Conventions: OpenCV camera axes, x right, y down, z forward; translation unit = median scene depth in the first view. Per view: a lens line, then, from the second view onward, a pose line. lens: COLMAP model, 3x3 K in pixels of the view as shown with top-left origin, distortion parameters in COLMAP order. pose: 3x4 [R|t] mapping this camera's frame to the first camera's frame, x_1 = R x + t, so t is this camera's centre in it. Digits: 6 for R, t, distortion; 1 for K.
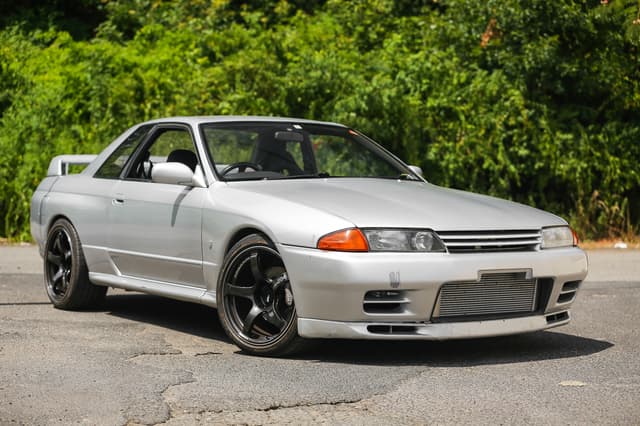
lens RADIAL K [[1342.3, 0, 320.0], [0, 1342.3, 213.0], [0, 0, 1]] dist [-0.276808, -0.040582]
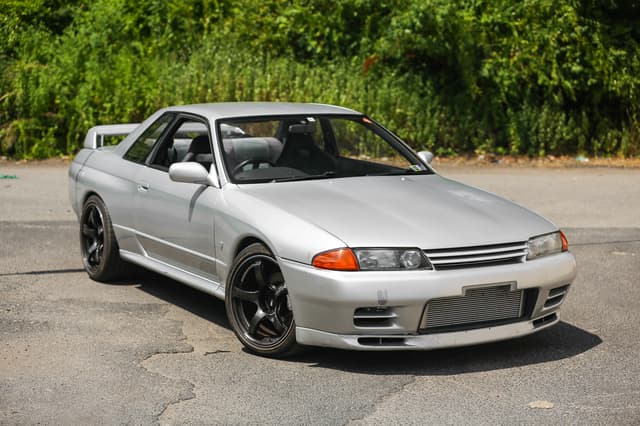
lens RADIAL K [[1343.7, 0, 320.0], [0, 1343.7, 213.0], [0, 0, 1]] dist [-0.277017, -0.086837]
pose [[0.998089, 0.003144, -0.061718, 0.021219], [0.002998, 0.995065, 0.099176, -0.036666], [0.061726, -0.099171, 0.993154, -0.018536]]
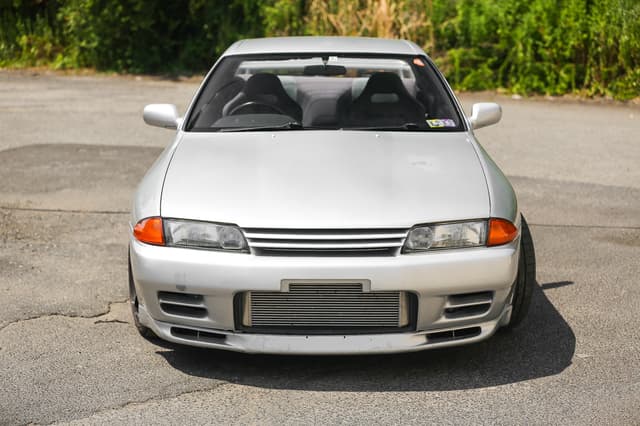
lens RADIAL K [[1343.7, 0, 320.0], [0, 1343.7, 213.0], [0, 0, 1]] dist [-0.277017, -0.086837]
pose [[0.837991, 0.089304, -0.538328, 0.175863], [-0.006883, 0.988169, 0.153215, -0.037981], [0.545641, -0.124687, 0.828691, 0.098109]]
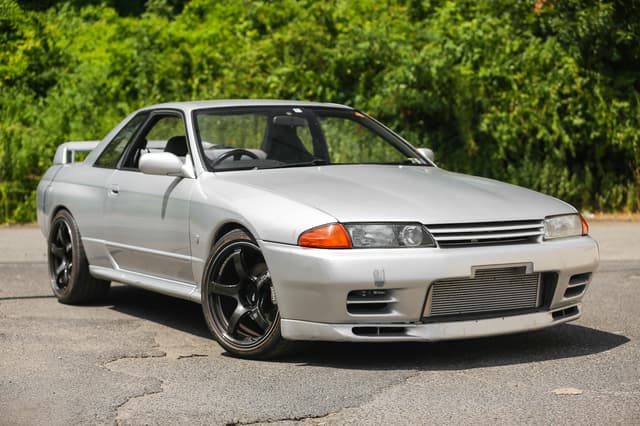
lens RADIAL K [[1343.7, 0, 320.0], [0, 1343.7, 213.0], [0, 0, 1]] dist [-0.277017, -0.086837]
pose [[0.998071, -0.017123, -0.059680, 0.020917], [0.018581, 0.999540, 0.023961, -0.005480], [0.059242, -0.025024, 0.997930, 0.020469]]
